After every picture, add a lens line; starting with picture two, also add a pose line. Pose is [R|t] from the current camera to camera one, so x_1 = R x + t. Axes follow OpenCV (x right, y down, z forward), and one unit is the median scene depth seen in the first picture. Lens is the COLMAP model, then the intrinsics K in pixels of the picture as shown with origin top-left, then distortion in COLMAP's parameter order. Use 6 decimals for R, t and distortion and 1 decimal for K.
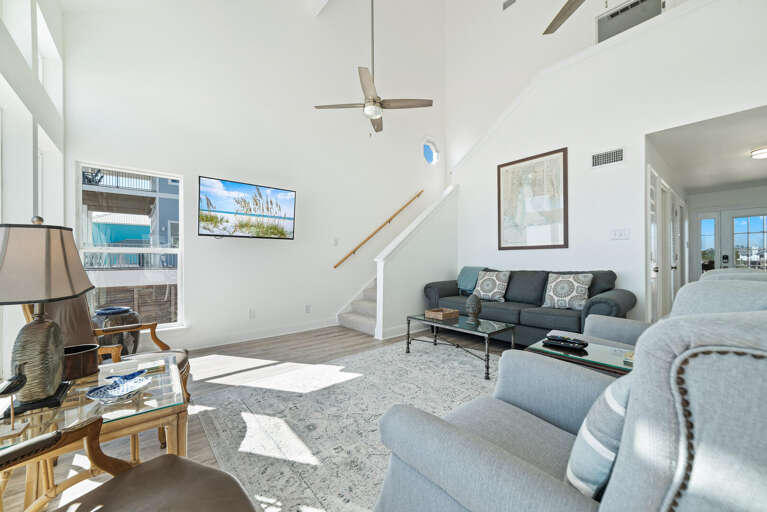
lens RADIAL K [[295.5, 0, 383.5], [0, 295.5, 256.0], [0, 0, 1]] dist [-0.002320, -0.000066]
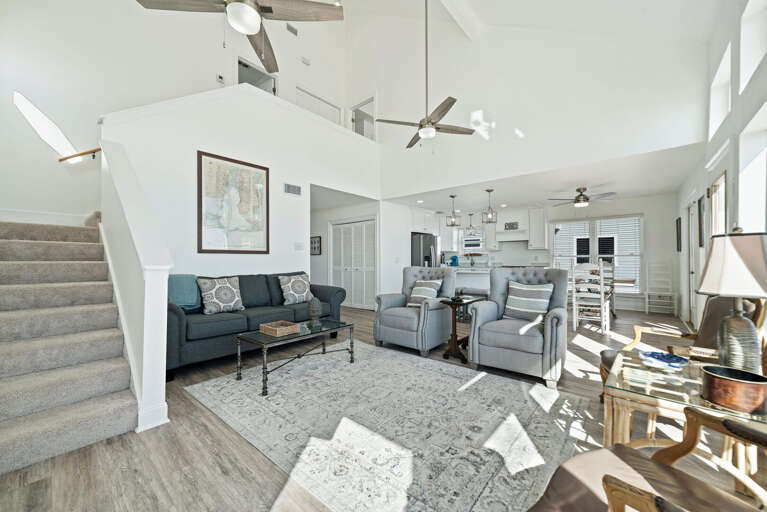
lens RADIAL K [[295.5, 0, 383.5], [0, 295.5, 256.0], [0, 0, 1]] dist [-0.002320, -0.000066]
pose [[-0.168681, 0.022317, 0.985418, -0.686838], [-0.003756, 0.999722, -0.023284, 0.007296], [-0.985663, -0.007629, -0.168551, 0.849637]]
